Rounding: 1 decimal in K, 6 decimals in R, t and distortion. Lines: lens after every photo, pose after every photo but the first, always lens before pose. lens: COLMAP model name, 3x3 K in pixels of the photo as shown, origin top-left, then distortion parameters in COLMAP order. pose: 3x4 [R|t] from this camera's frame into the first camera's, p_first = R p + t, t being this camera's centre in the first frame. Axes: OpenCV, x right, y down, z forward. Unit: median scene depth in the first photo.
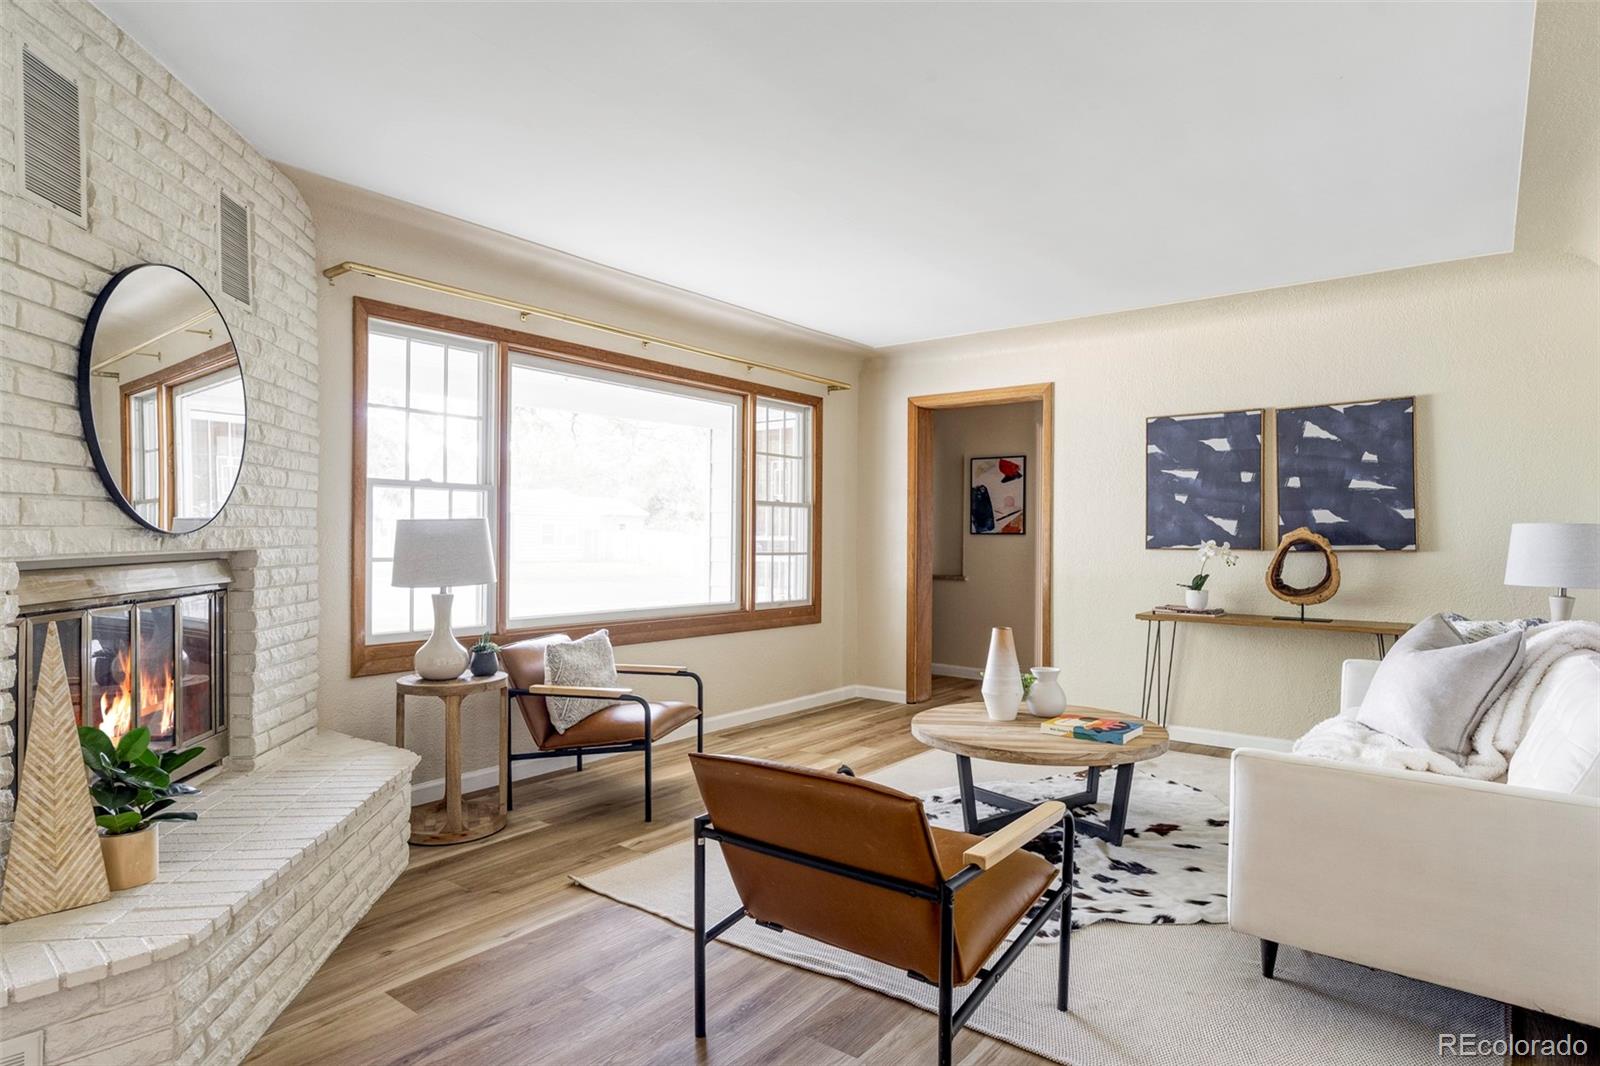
lens RADIAL K [[887.1, 0, 800.0], [0, 887.1, 533.0], [0, 0, 1]] dist [0.000050, 0.001149]
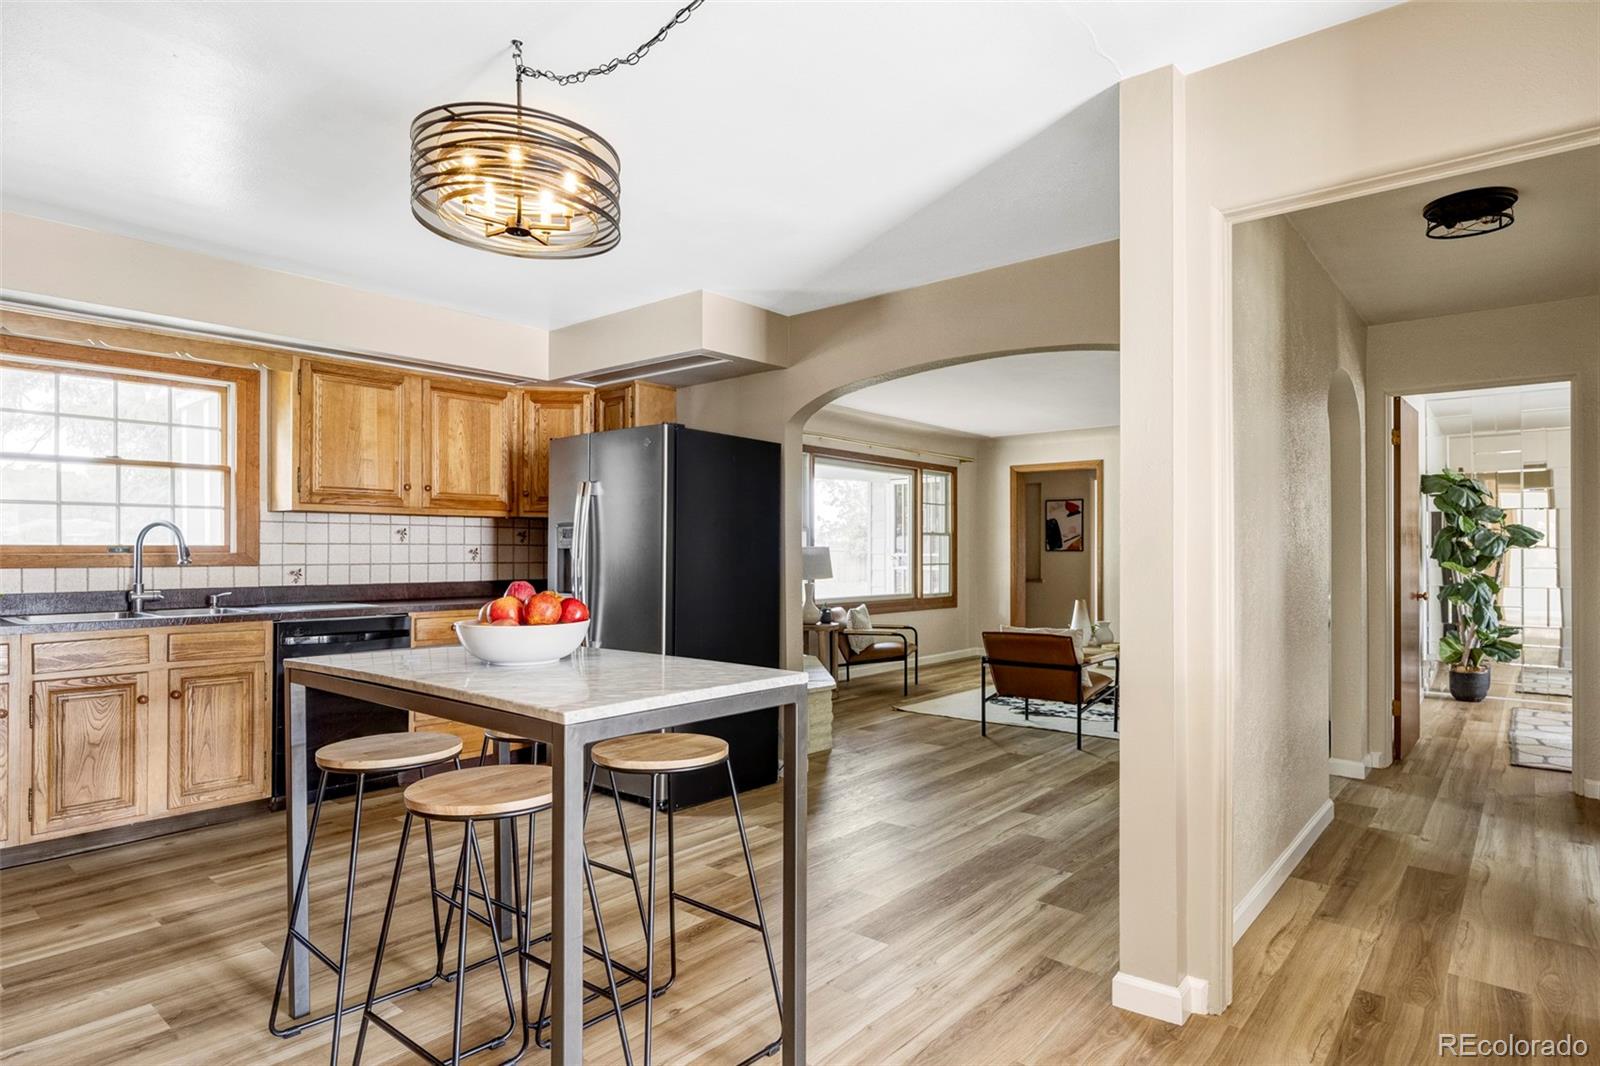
lens RADIAL K [[871.8, 0, 797.1], [0, 871.8, 554.5], [0, 0, 1]] dist [-0.003472, -0.000152]
pose [[0.998896, -0.007326, -0.046409, -0.251597], [0.007675, 0.999943, 0.007364, -0.010845], [0.046352, -0.007712, 0.998895, -0.777691]]
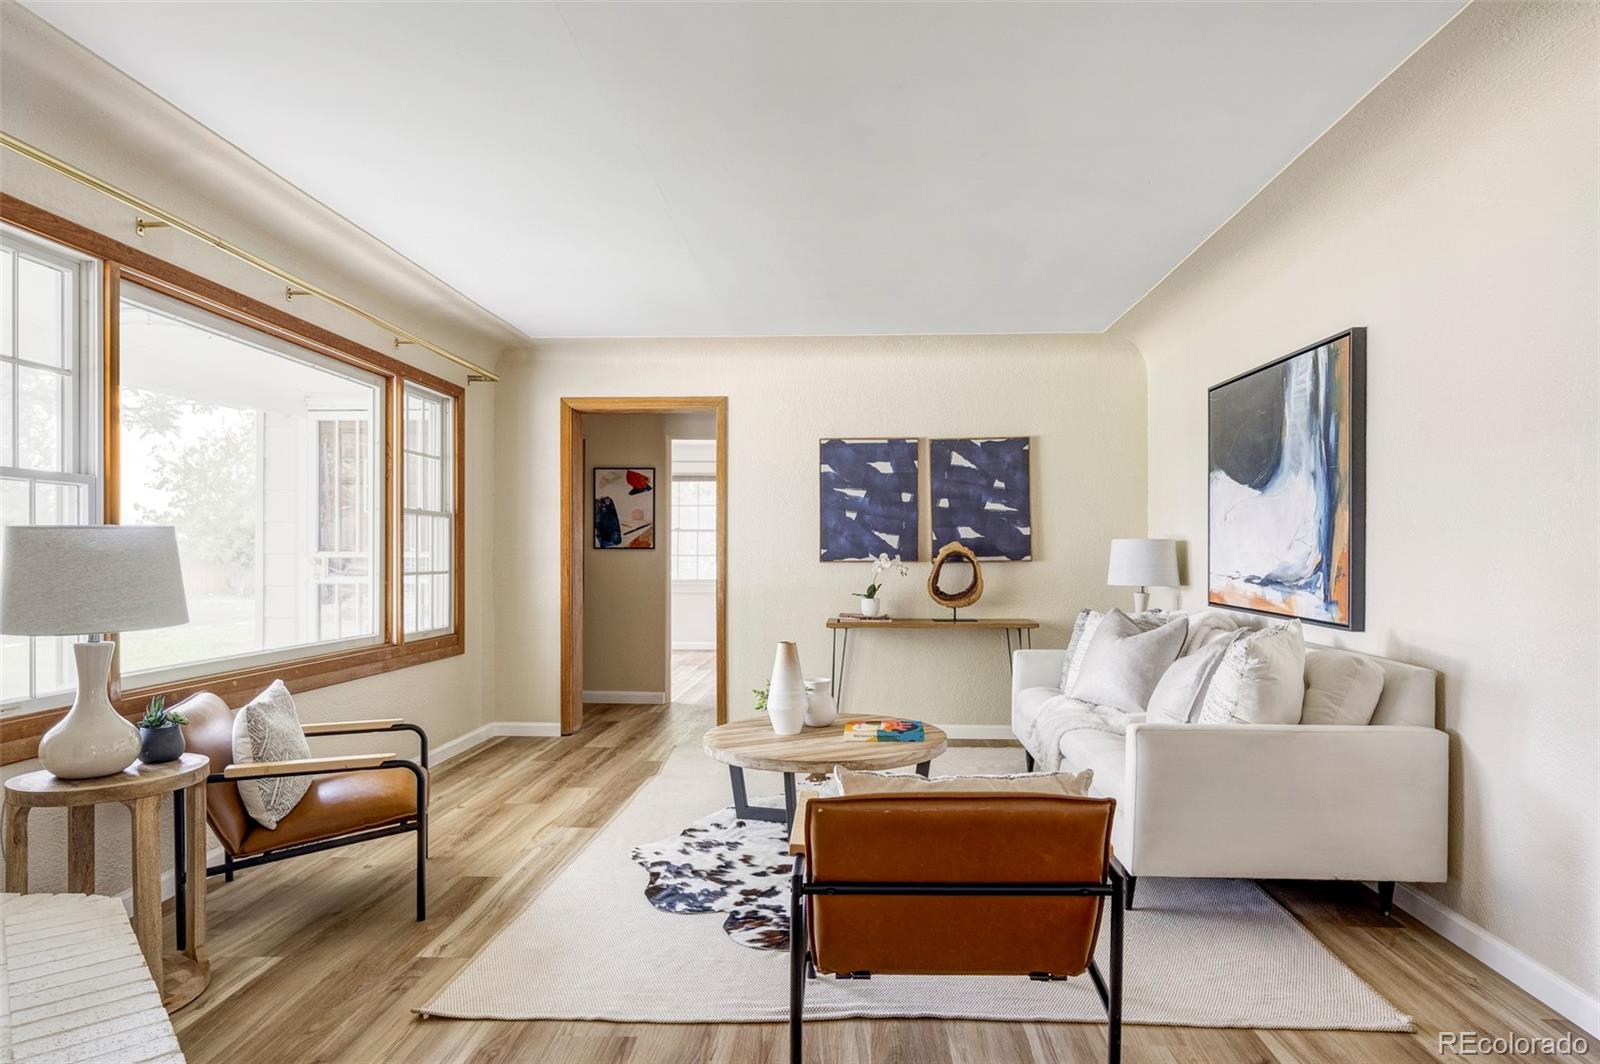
lens RADIAL K [[914.6, 0, 828.7], [0, 914.6, 555.3], [0, 0, 1]] dist [0.000243, 0.000568]
pose [[0.810246, -0.007314, 0.586045, -0.269488], [0.002681, 0.999958, 0.008774, 0.000458], [-0.586084, -0.005538, 0.810231, 0.113091]]
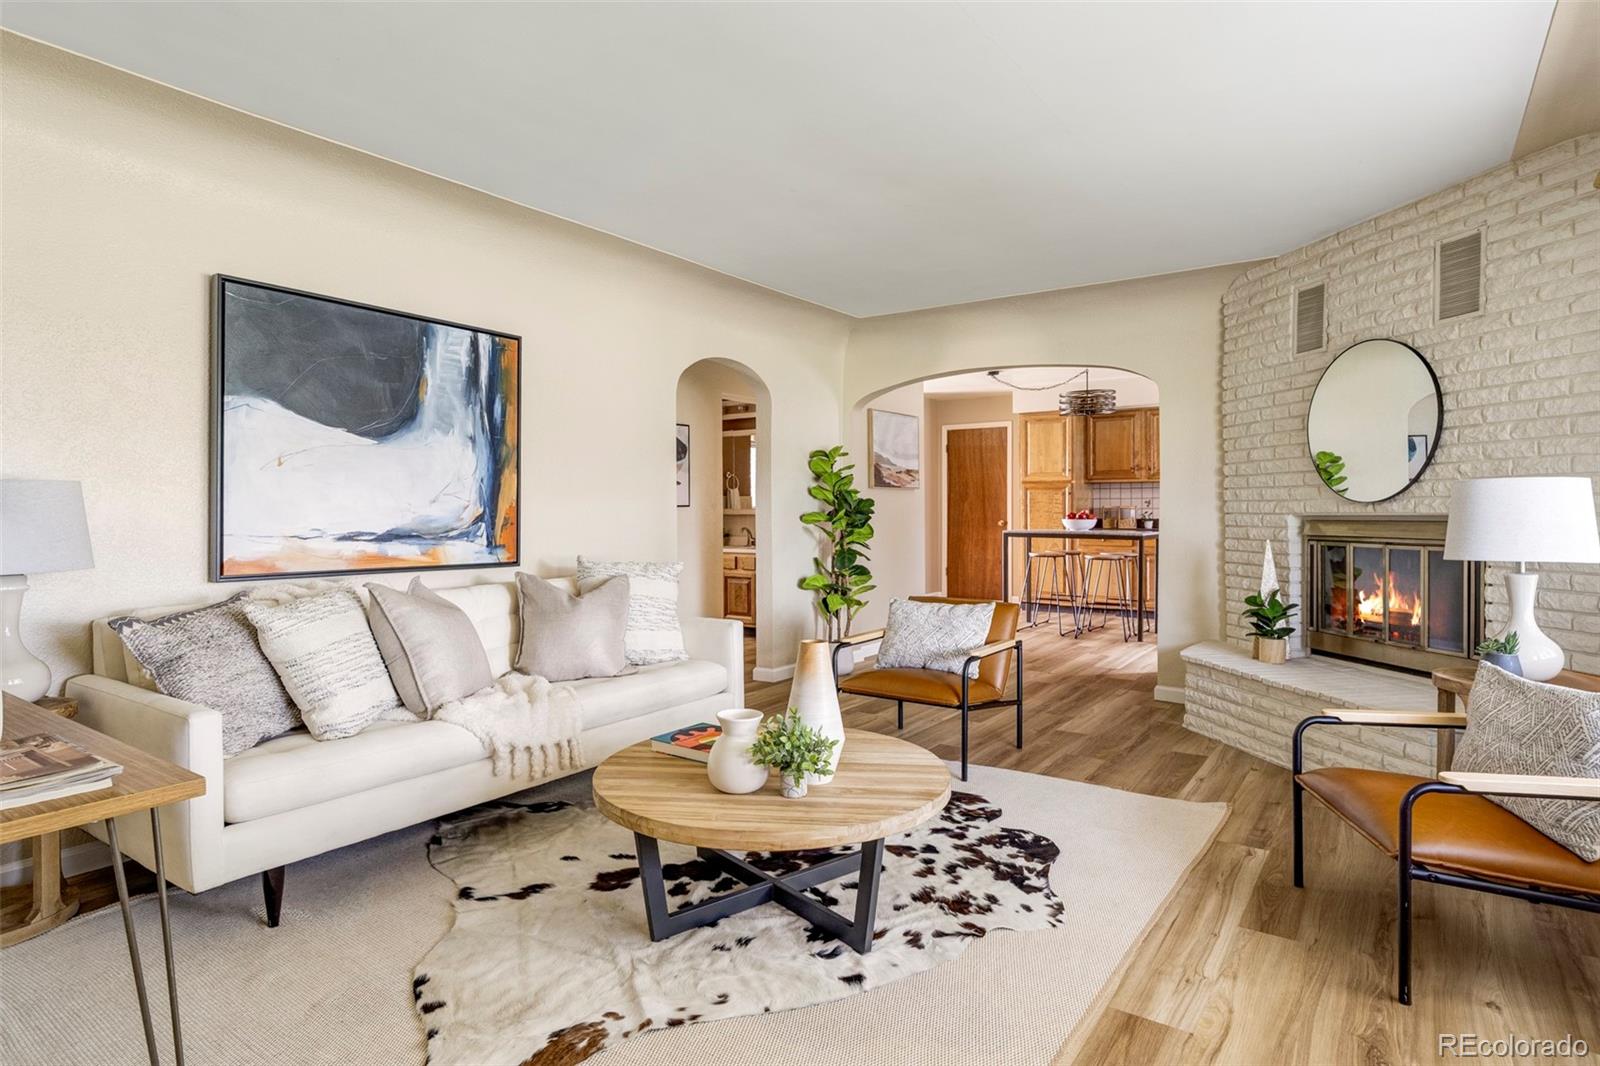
lens RADIAL K [[870.6, 0, 803.2], [0, 870.6, 503.4], [0, 0, 1]] dist [-0.002734, -0.000166]
pose [[-0.998755, -0.002346, -0.049826, 0.214867], [-0.001911, 0.999960, -0.008782, 0.009595], [0.049845, -0.008676, -0.998719, 1.318188]]
